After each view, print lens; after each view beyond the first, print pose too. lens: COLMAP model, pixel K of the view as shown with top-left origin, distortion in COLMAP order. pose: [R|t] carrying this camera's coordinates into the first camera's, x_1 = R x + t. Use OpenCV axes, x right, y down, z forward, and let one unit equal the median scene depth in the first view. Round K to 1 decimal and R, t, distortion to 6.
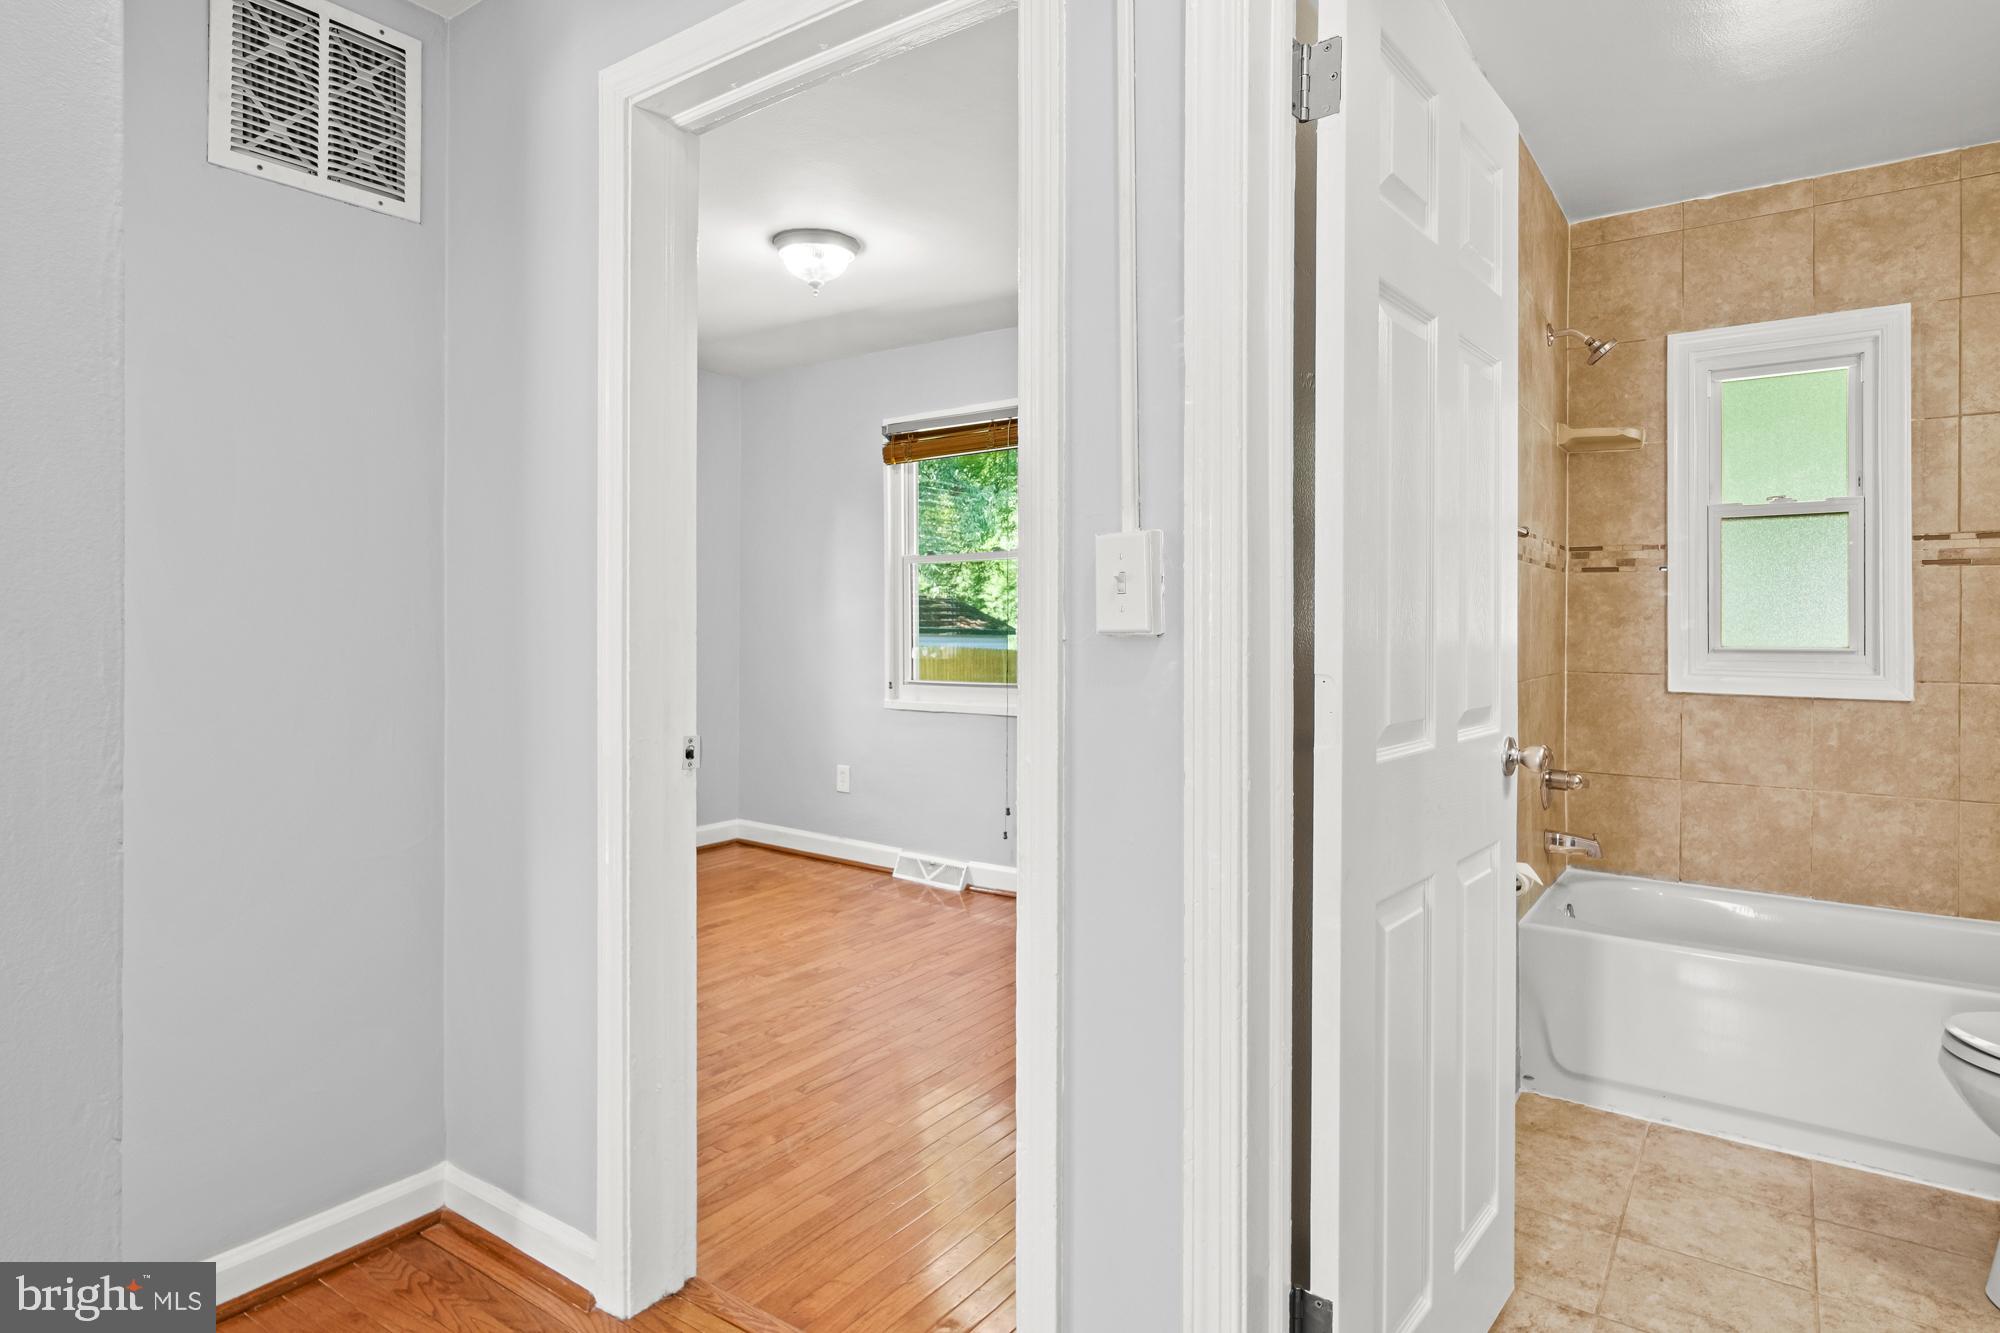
lens RADIAL K [[1084.0, 0, 987.5], [0, 1084.0, 622.5], [0, 0, 1]] dist [0.001293, -0.001832]
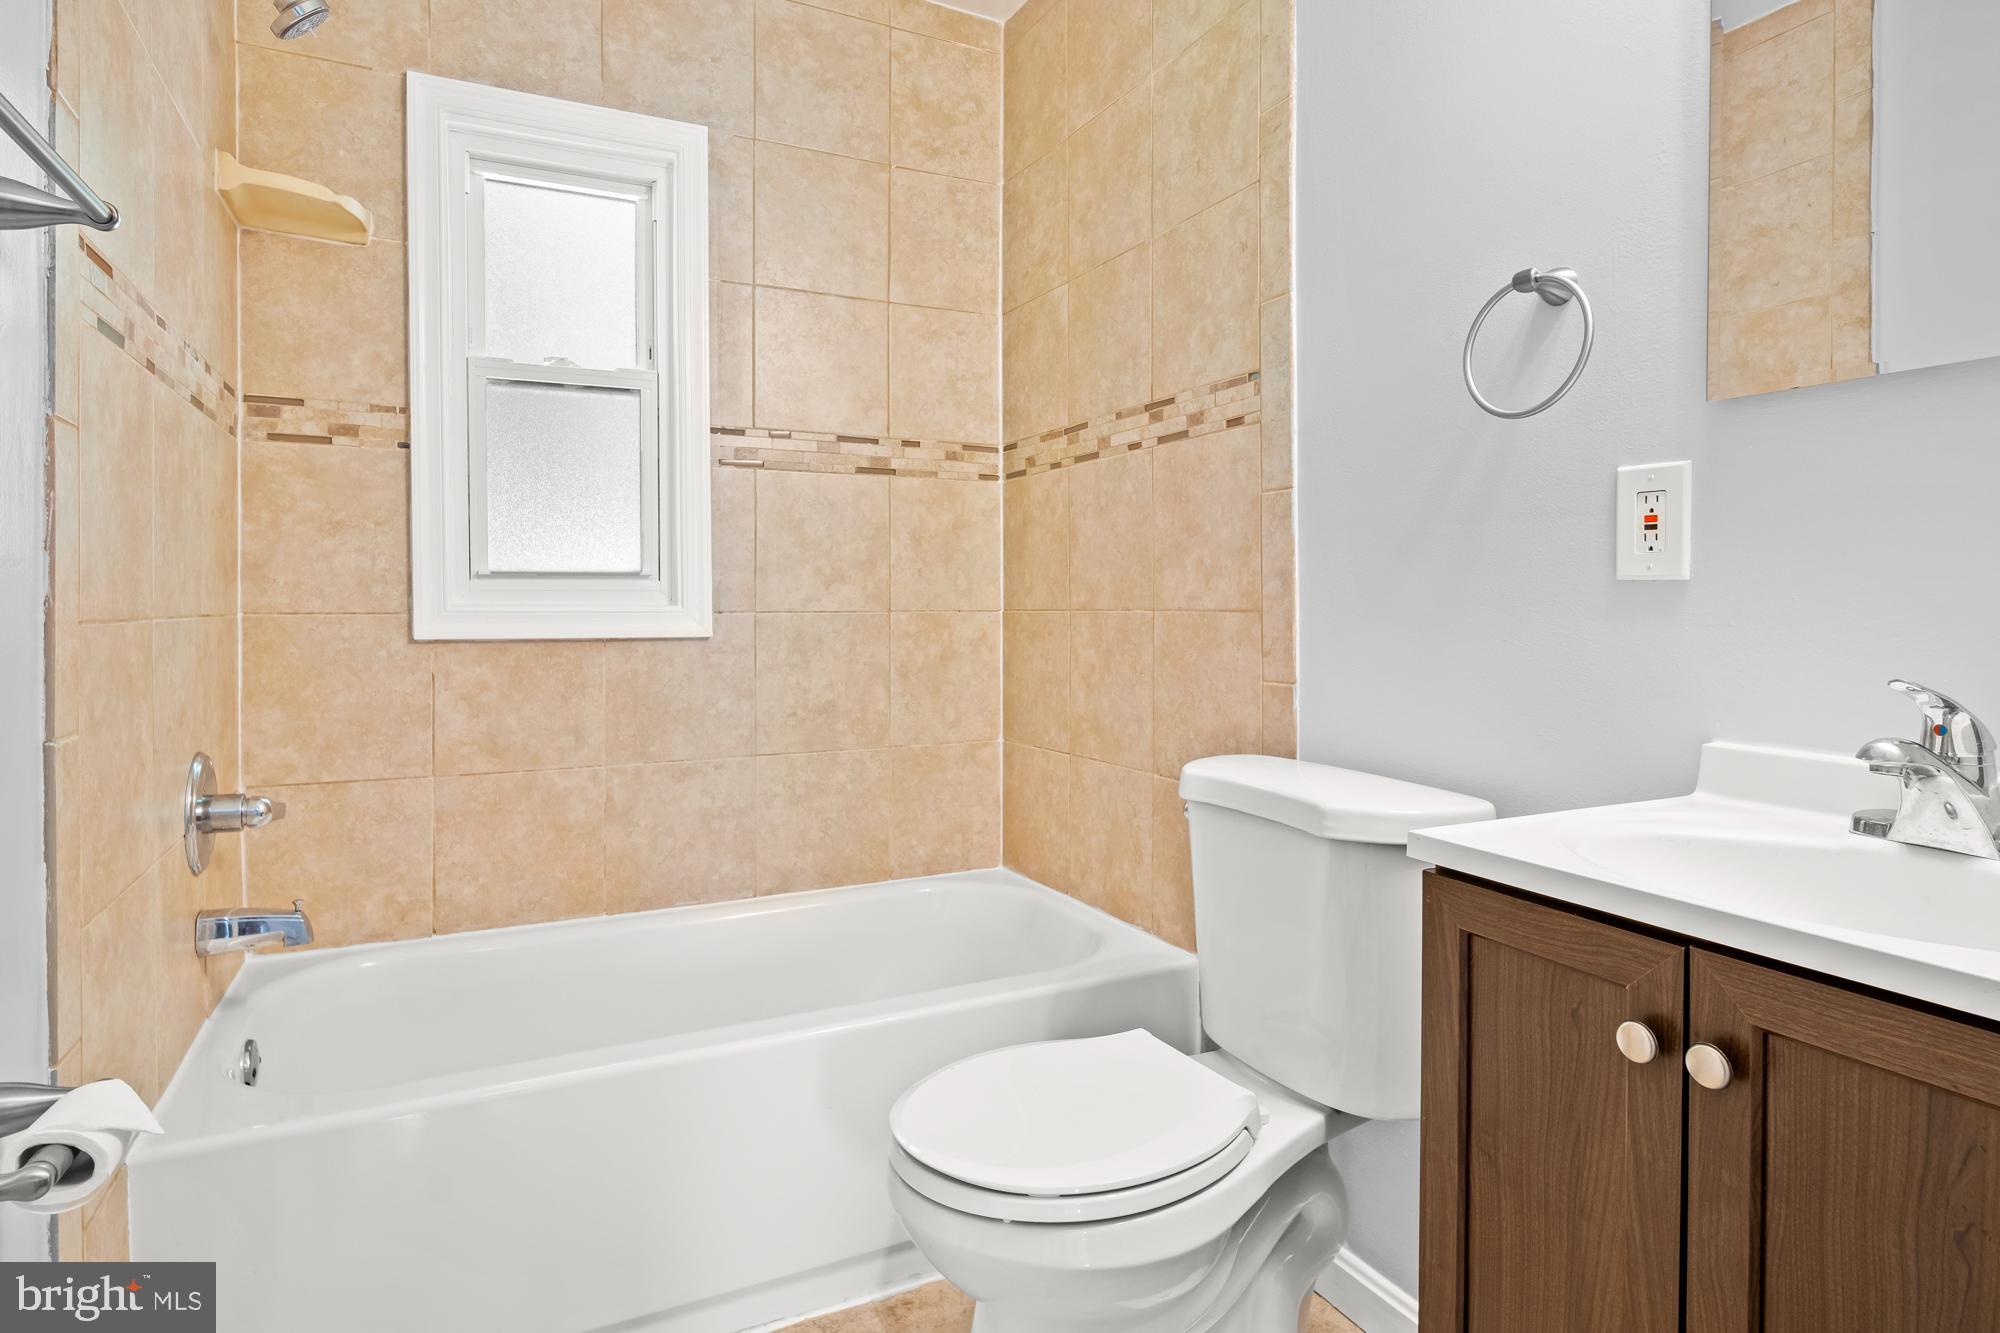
lens RADIAL K [[1094.5, 0, 998.1], [0, 1094.5, 612.4], [0, 0, 1]] dist [-0.001029, 0.001268]
pose [[0.462024, -0.014382, 0.886751, 0.222306], [0.002179, 0.999884, 0.015082, 0.039190], [-0.886865, -0.005036, 0.462001, 0.407598]]
